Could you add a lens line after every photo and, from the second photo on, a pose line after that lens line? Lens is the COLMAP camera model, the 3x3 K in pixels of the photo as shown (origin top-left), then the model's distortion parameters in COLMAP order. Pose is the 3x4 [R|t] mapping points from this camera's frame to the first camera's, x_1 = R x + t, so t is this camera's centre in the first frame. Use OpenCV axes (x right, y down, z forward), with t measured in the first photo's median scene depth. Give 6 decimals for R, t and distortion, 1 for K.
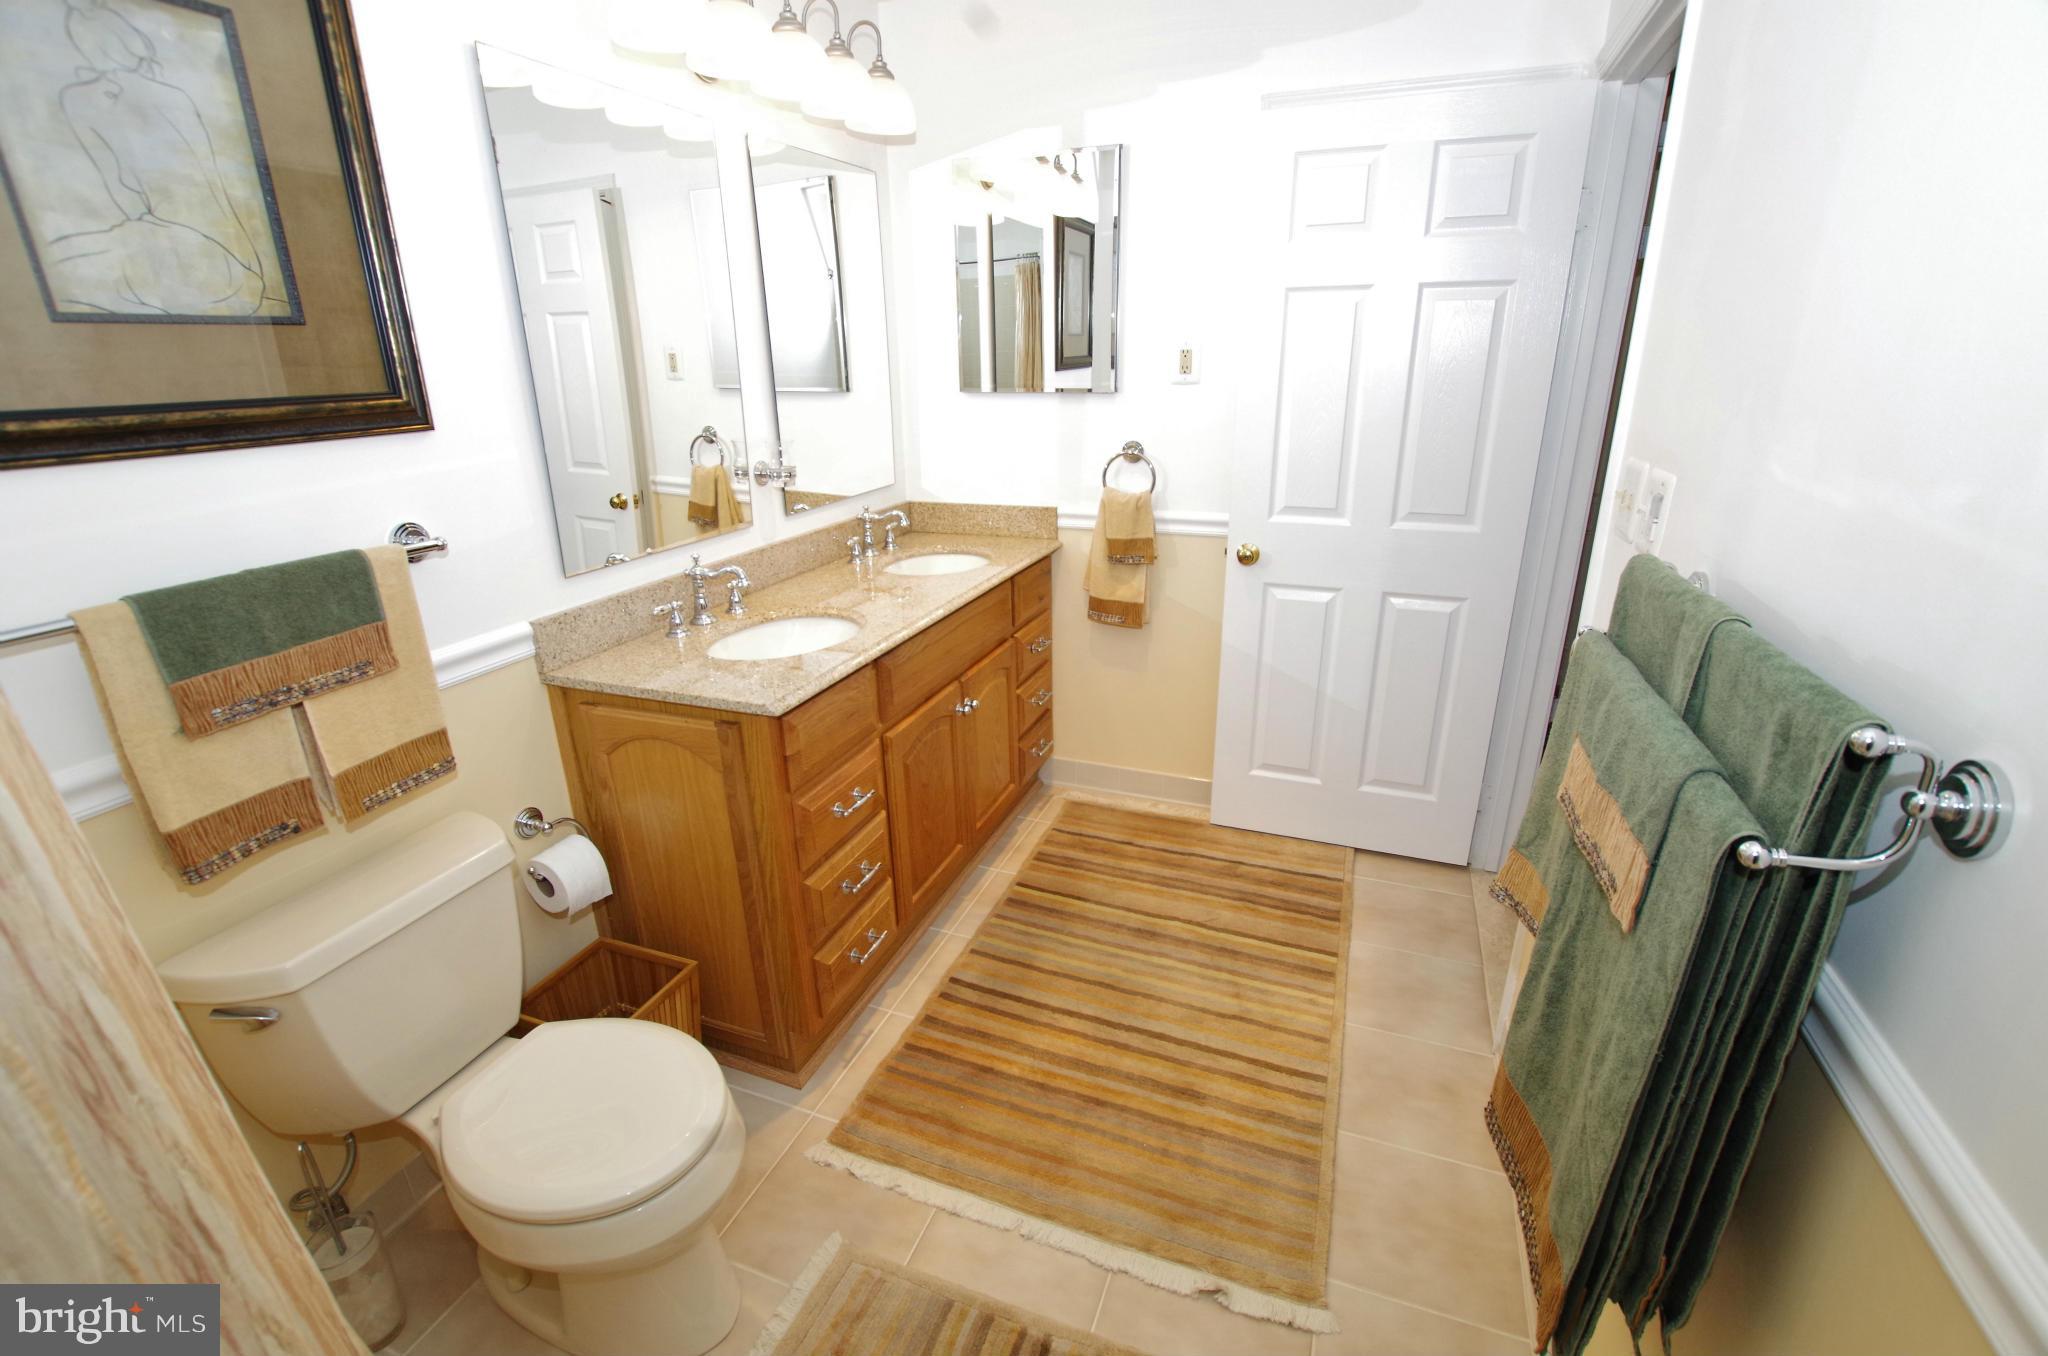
lens RADIAL K [[900.8, 0, 1013.5], [0, 900.8, 680.8], [0, 0, 1]] dist [-0.039551, 0.007995]
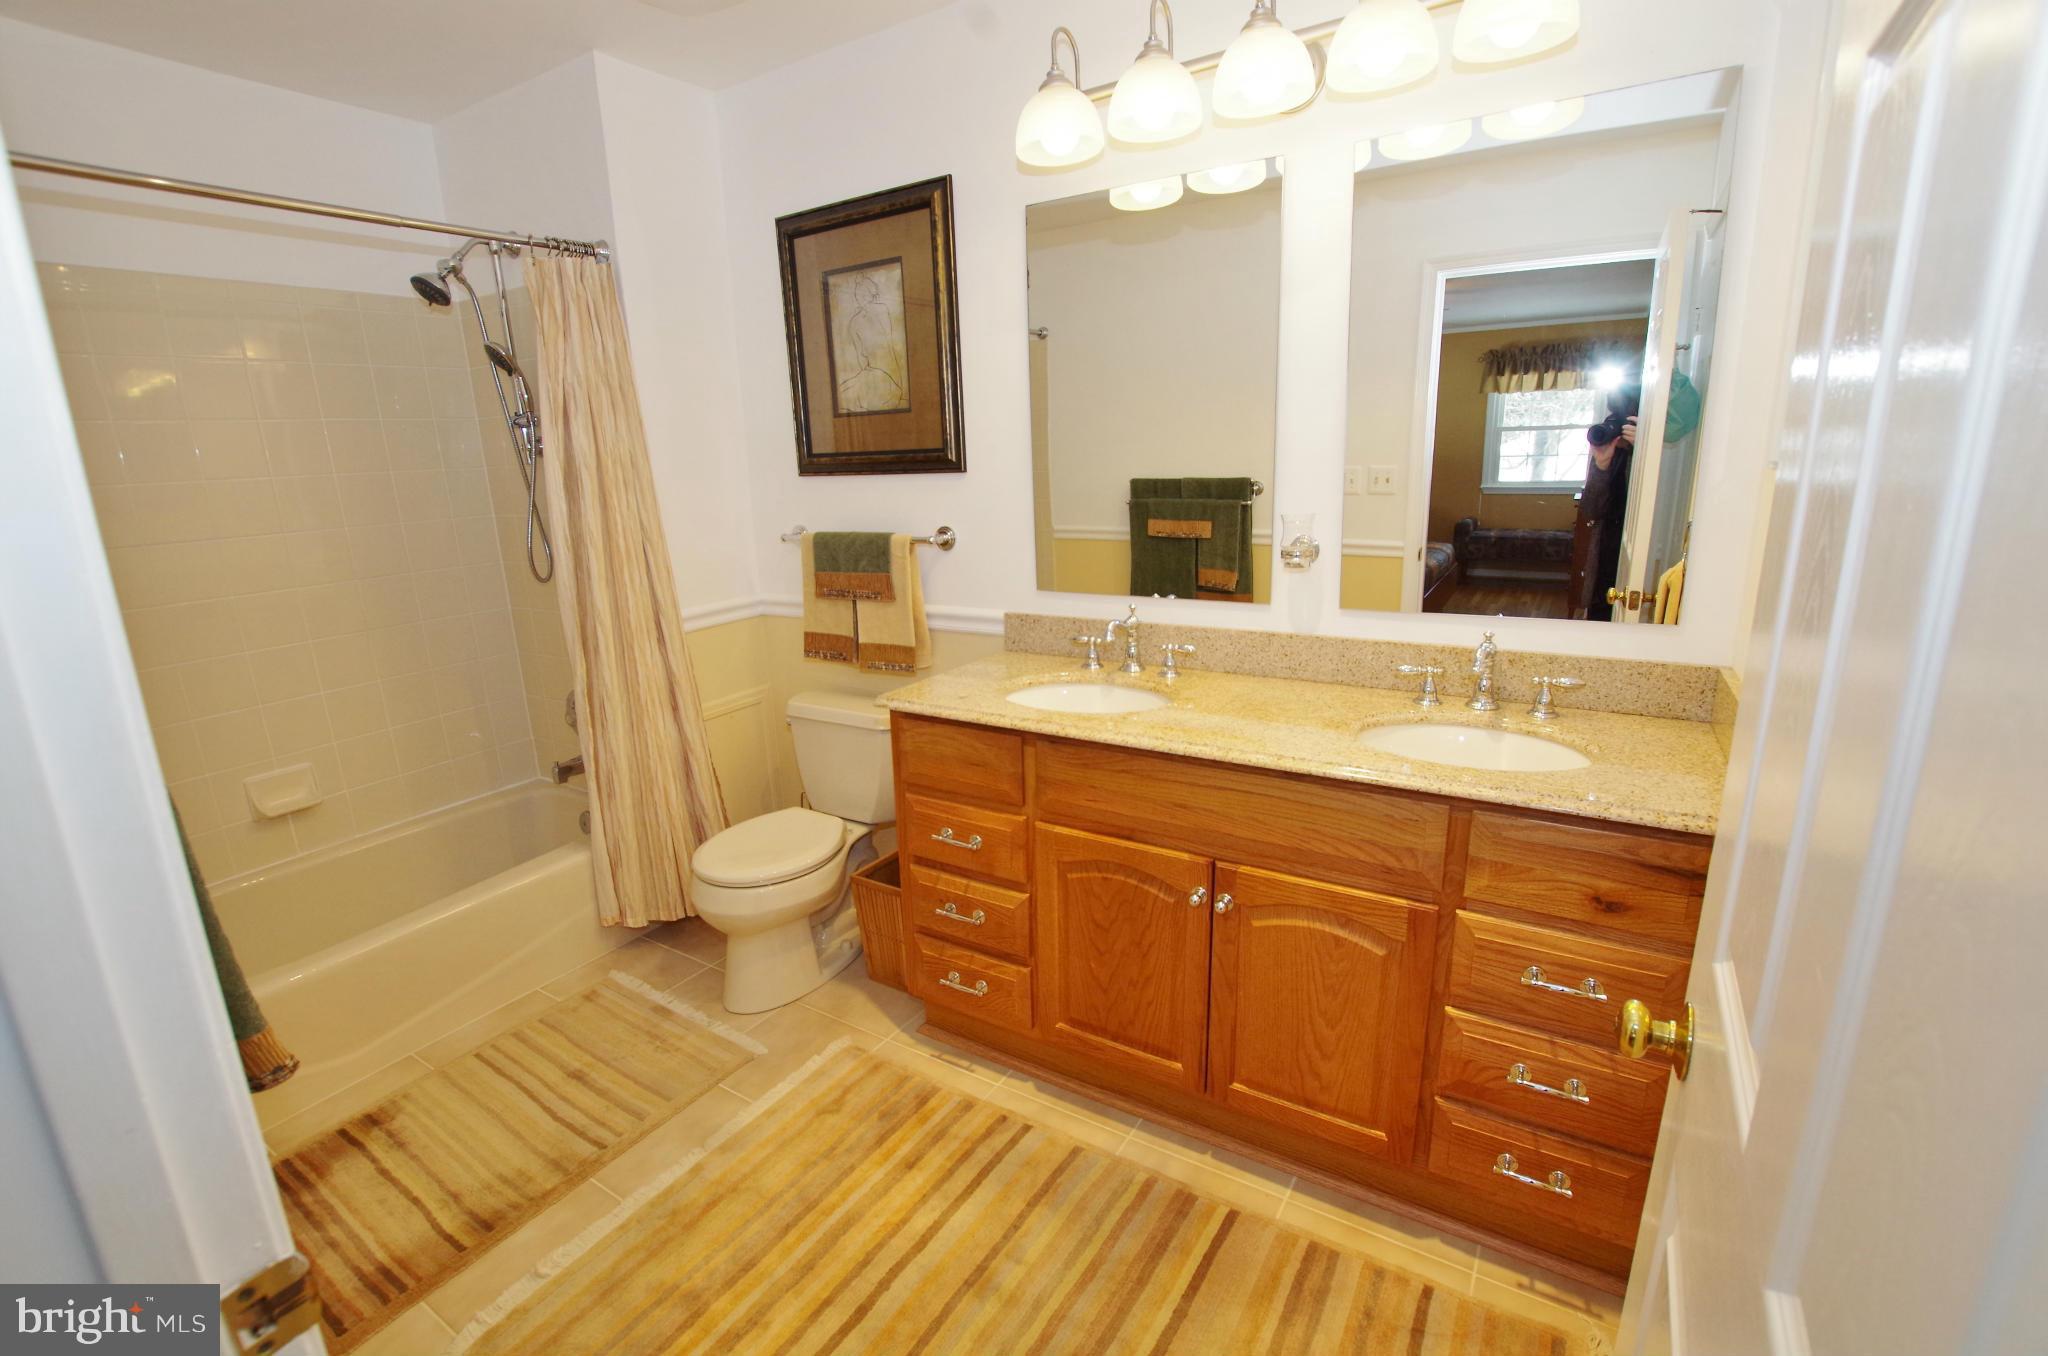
lens RADIAL K [[900.8, 0, 1013.5], [0, 900.8, 680.8], [0, 0, 1]] dist [-0.039551, 0.007995]
pose [[-0.194394, 0.261114, -0.945532, 1.003380], [-0.297915, 0.902673, 0.310528, -0.503663], [0.934590, 0.342053, -0.097684, 1.458227]]
